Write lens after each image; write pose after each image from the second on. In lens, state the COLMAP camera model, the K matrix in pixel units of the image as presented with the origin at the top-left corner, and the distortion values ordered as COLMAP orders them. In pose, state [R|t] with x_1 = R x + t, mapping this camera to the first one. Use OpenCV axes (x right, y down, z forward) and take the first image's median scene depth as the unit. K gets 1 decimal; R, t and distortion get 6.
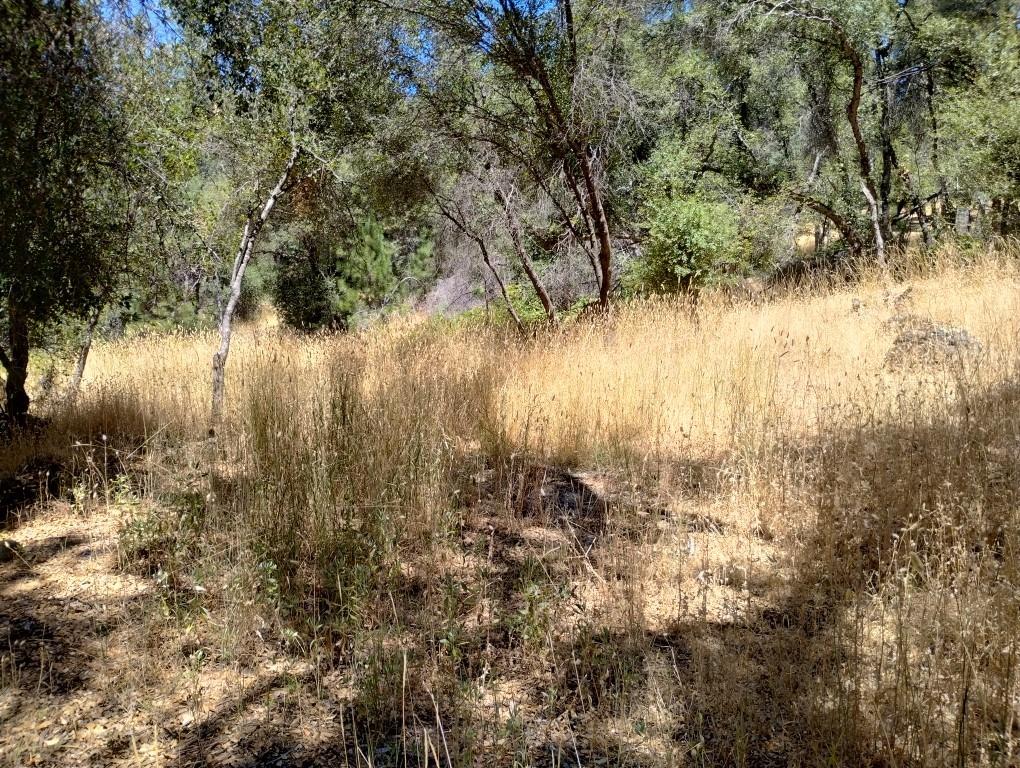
lens RADIAL K [[838.0, 0, 508.3], [0, 838.0, 379.7], [0, 0, 1]] dist [0.051911, -0.072856]
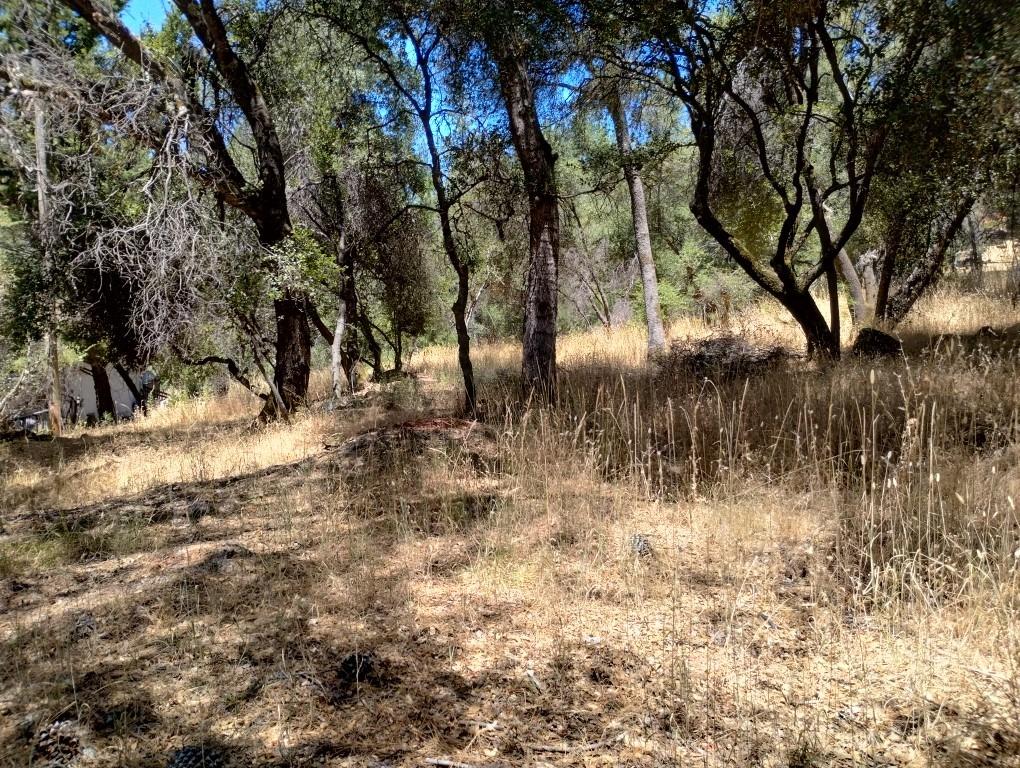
lens RADIAL K [[838.0, 0, 508.3], [0, 838.0, 379.7], [0, 0, 1]] dist [0.051911, -0.072856]
pose [[0.953131, -0.009975, -0.302395, 0.225212], [-0.001537, 0.999284, -0.037809, 0.059096], [0.302555, 0.036502, 0.952433, -0.550245]]
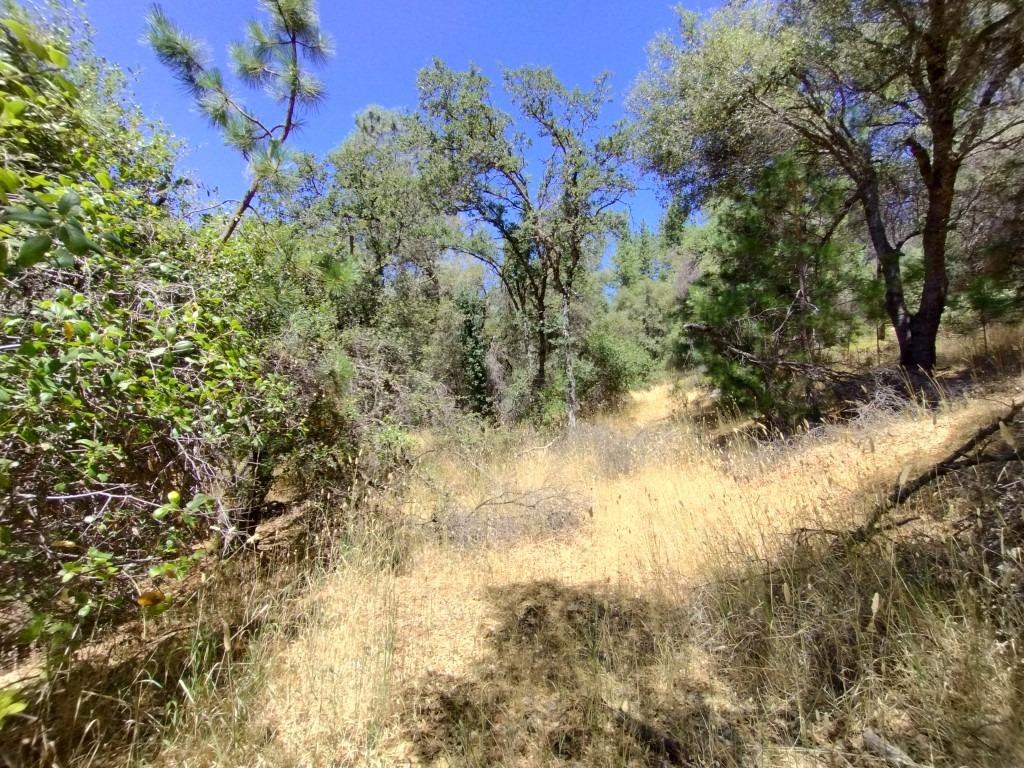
lens RADIAL K [[471.1, 0, 514.4], [0, 471.1, 386.8], [0, 0, 1]] dist [-0.005452, 0.000190]
pose [[0.888383, -0.037596, -0.457562, -0.363089], [-0.029913, 0.989784, -0.139404, -0.061307], [0.458128, 0.137531, 0.878182, 1.086374]]
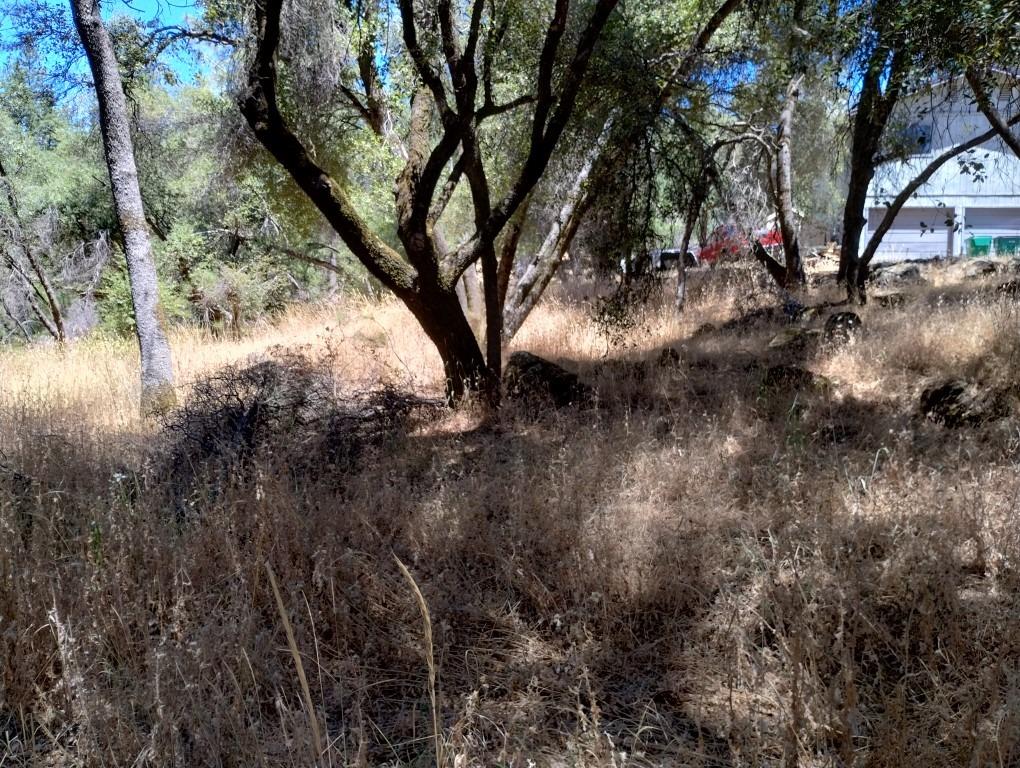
lens RADIAL K [[838.0, 0, 508.3], [0, 838.0, 379.7], [0, 0, 1]] dist [0.051911, -0.072856]
pose [[0.956128, -0.037634, 0.290521, 0.178471], [0.049252, 0.998248, -0.032780, 0.028401], [-0.288779, 0.045651, 0.956307, -0.295005]]
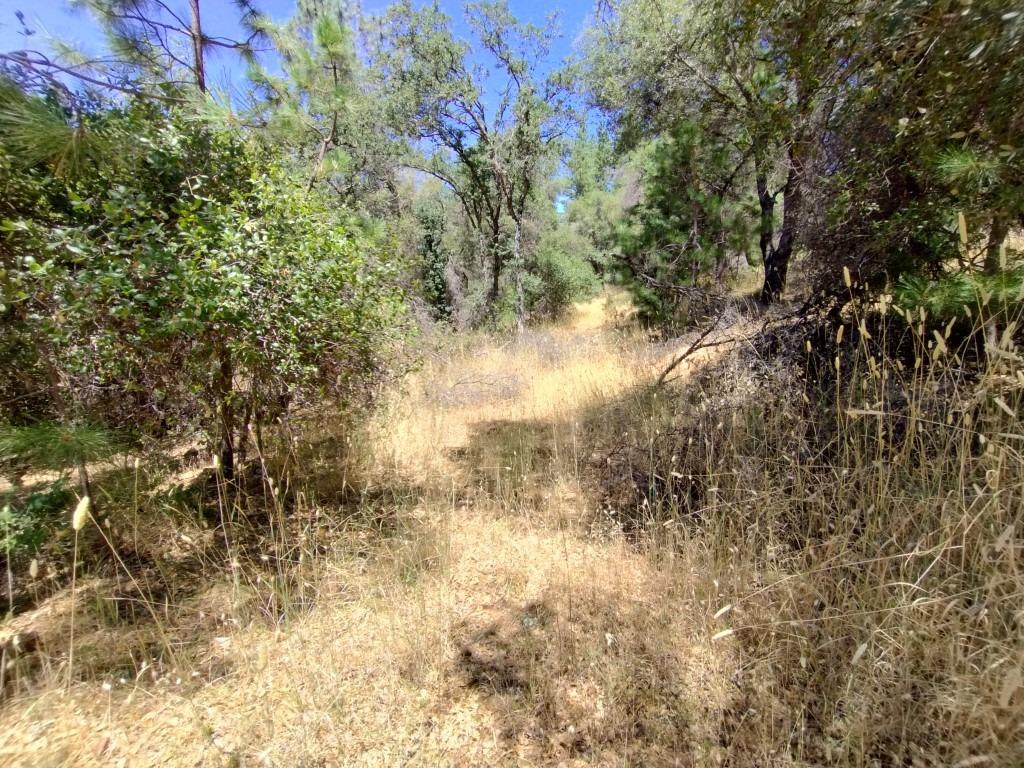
lens RADIAL K [[471.1, 0, 514.4], [0, 471.1, 386.8], [0, 0, 1]] dist [-0.005452, 0.000190]
pose [[0.930437, 0.048253, -0.363261, -0.325421], [-0.032191, 0.998223, 0.050143, -0.053096], [0.365035, -0.034961, 0.930337, 0.995433]]
